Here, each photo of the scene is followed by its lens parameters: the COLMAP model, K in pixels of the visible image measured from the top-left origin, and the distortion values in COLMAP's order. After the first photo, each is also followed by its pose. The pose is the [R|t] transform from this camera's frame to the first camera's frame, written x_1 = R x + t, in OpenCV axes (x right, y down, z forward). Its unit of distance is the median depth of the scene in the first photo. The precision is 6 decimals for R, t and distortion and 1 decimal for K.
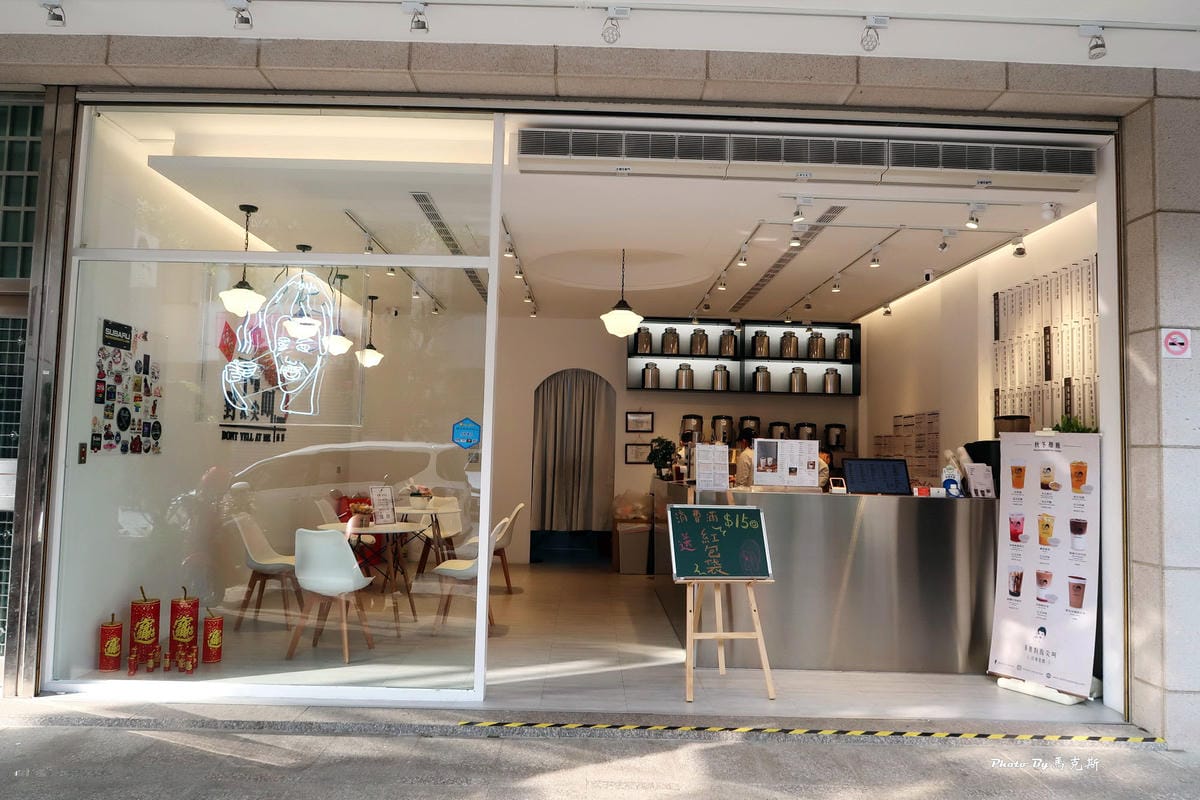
lens RADIAL K [[840.4, 0, 600.9], [0, 840.4, 407.5], [0, 0, 1]] dist [-0.034068, 0.014789]
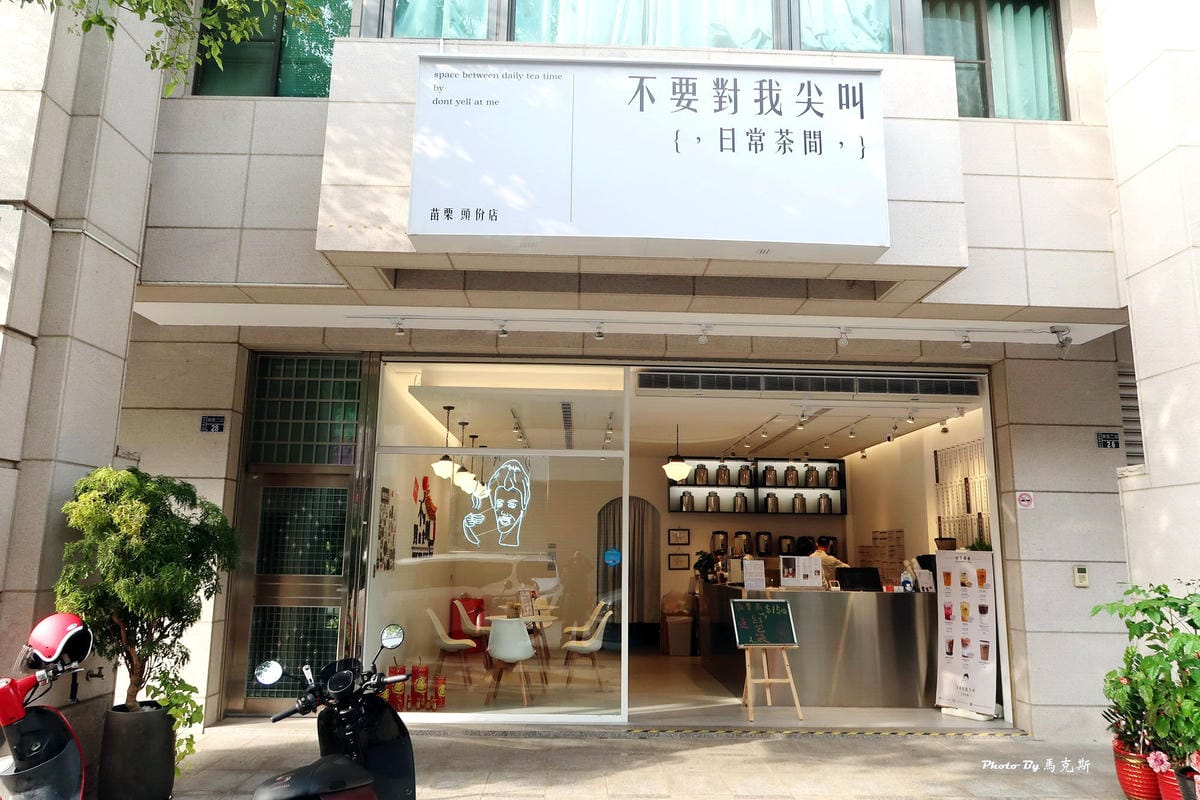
lens RADIAL K [[840.4, 0, 601.3], [0, 840.4, 394.5], [0, 0, 1]] dist [-0.034068, 0.014789]
pose [[0.999831, -0.007838, 0.016635, -0.186842], [0.009957, 0.991274, -0.131438, -0.063115], [-0.015460, 0.131582, 0.991185, -0.624570]]
